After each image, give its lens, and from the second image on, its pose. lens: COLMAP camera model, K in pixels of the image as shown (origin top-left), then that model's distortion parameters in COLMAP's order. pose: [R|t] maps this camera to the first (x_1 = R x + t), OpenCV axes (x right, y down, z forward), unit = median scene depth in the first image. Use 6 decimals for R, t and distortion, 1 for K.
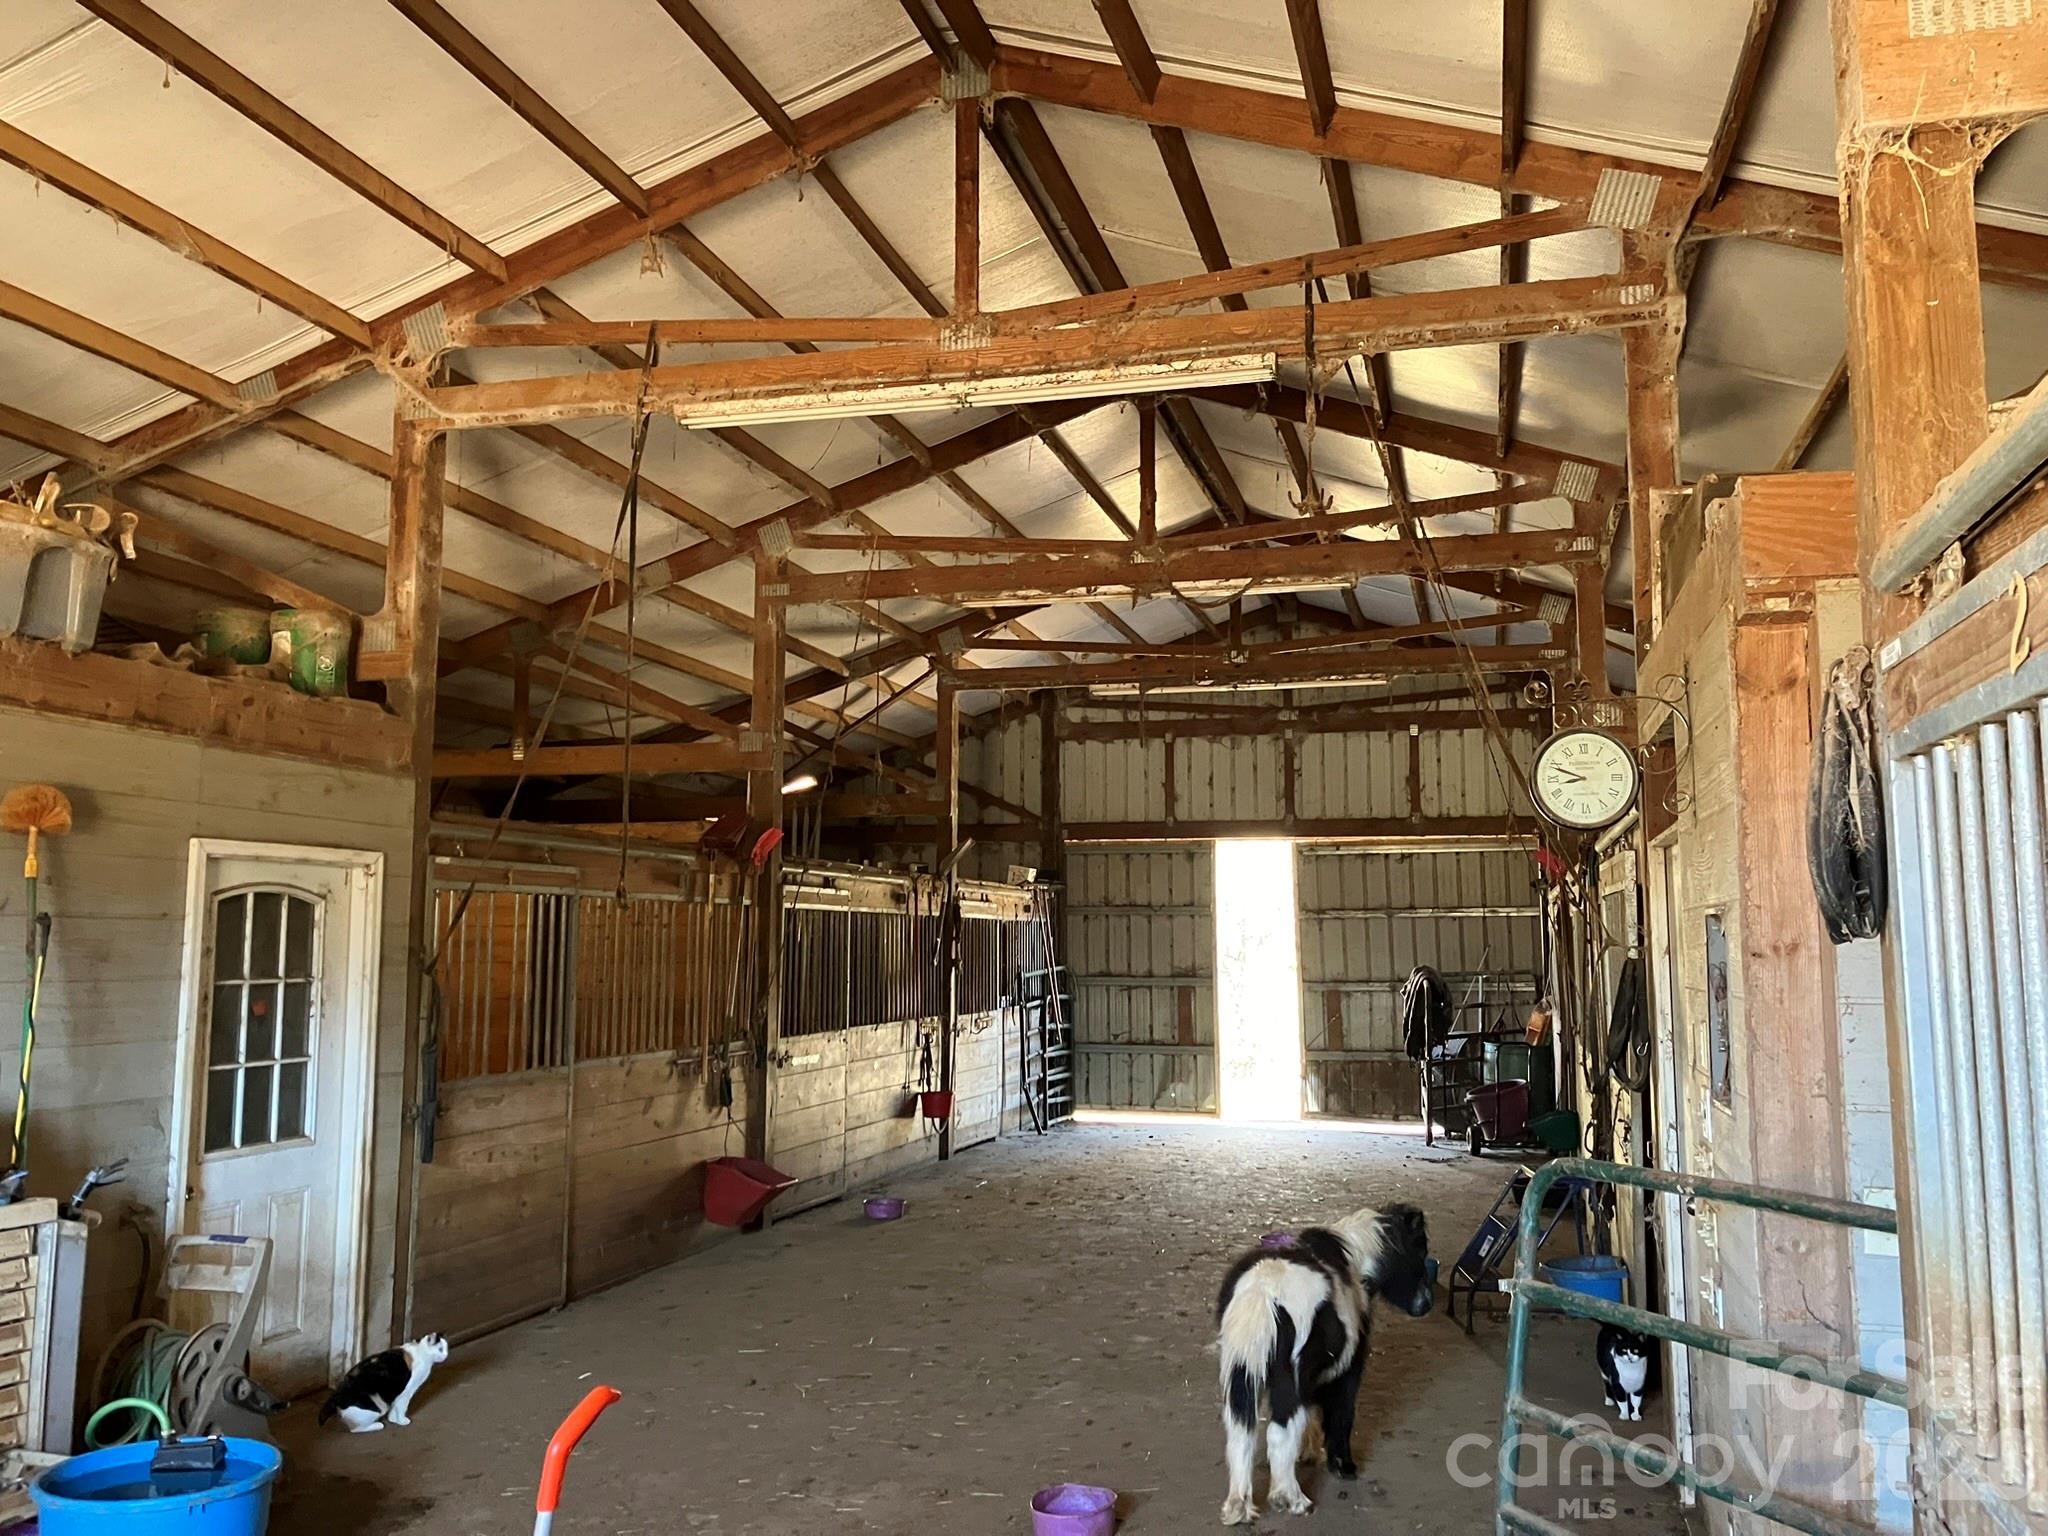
lens RADIAL K [[1653.8, 0, 1024.0], [0, 1653.8, 768.0], [0, 0, 1]] dist [0.231823, -0.642990]
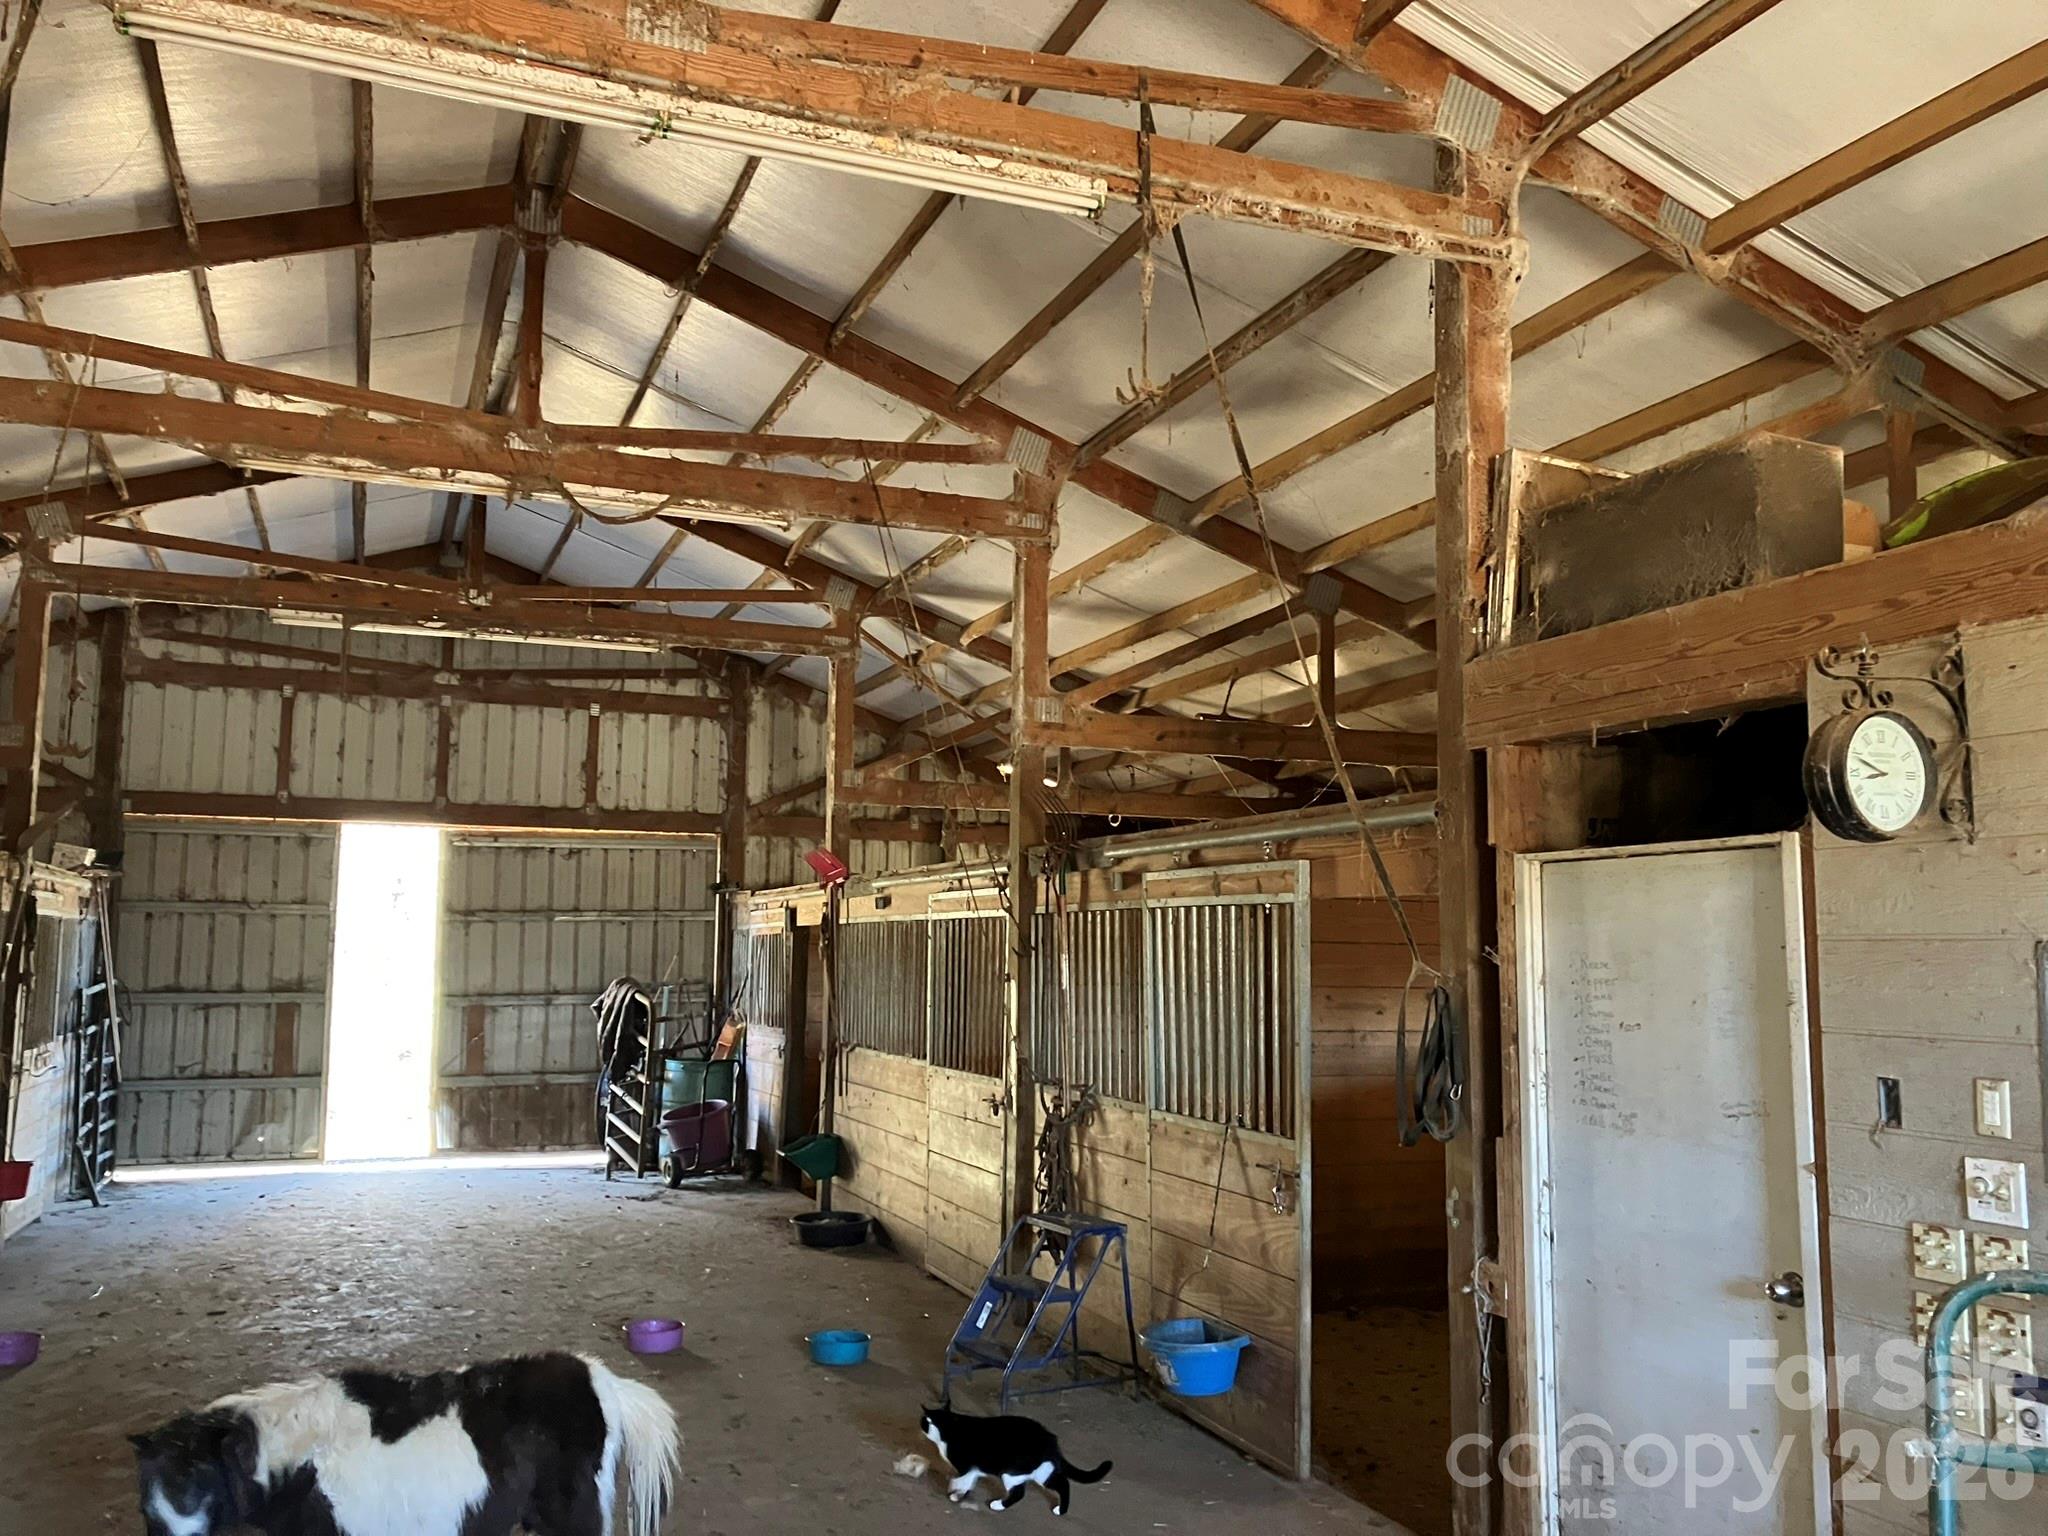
lens RADIAL K [[1679.5, 0, 1024.0], [0, 1679.5, 768.0], [0, 0, 1]] dist [0.015167, 0.017125]
pose [[0.802313, 0.073026, 0.592419, -0.109161], [-0.073171, 0.997035, -0.023807, 0.012428], [-0.592401, -0.024248, 0.805278, 0.145405]]
